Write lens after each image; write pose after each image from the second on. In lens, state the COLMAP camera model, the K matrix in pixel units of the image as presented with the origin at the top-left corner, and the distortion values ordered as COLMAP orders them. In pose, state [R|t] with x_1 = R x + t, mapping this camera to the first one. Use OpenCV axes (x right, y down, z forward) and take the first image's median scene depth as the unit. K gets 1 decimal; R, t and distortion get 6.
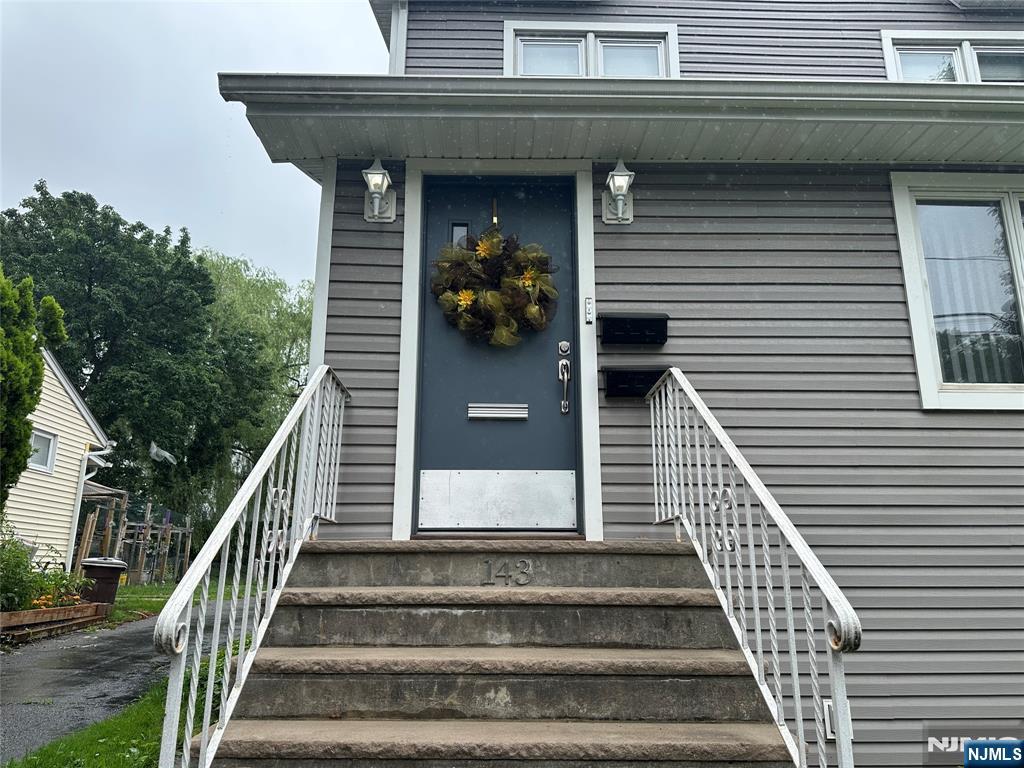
lens RADIAL K [[718.5, 0, 513.9], [0, 718.5, 380.2], [0, 0, 1]] dist [0.055847, -0.069773]
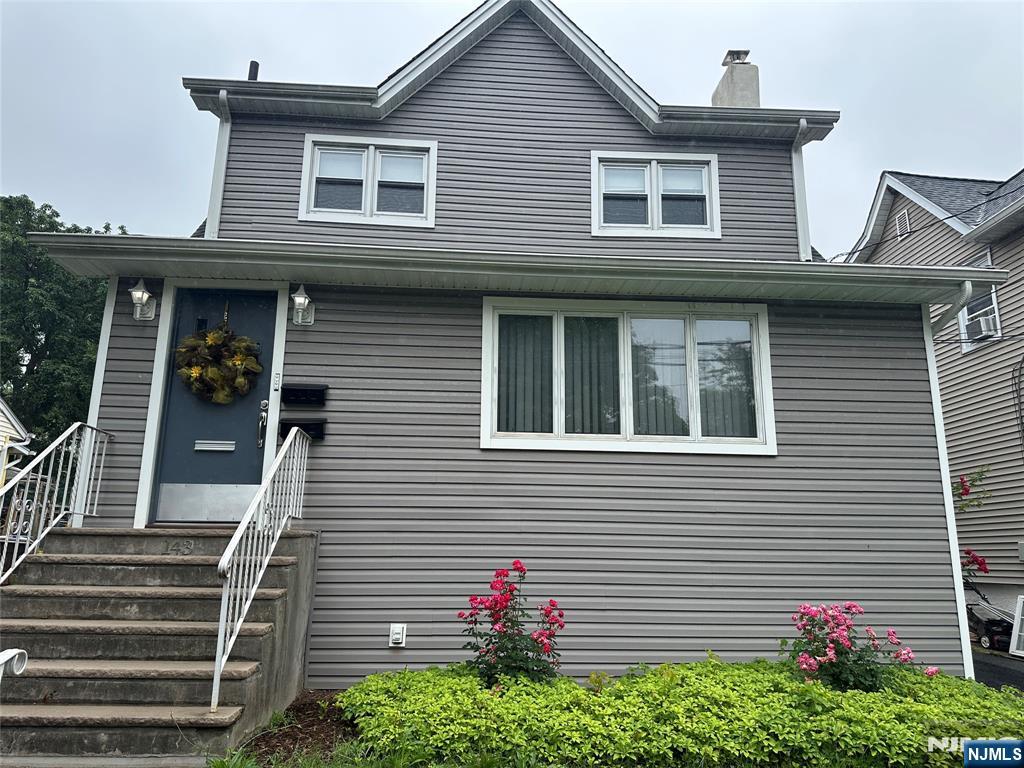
lens RADIAL K [[718.5, 0, 519.5], [0, 718.5, 382.7], [0, 0, 1]] dist [0.055847, -0.069773]
pose [[0.998887, 0.019861, 0.042789, 0.564139], [-0.020980, 0.999446, 0.025855, -0.146863], [-0.042252, -0.026724, 0.998750, -0.591959]]
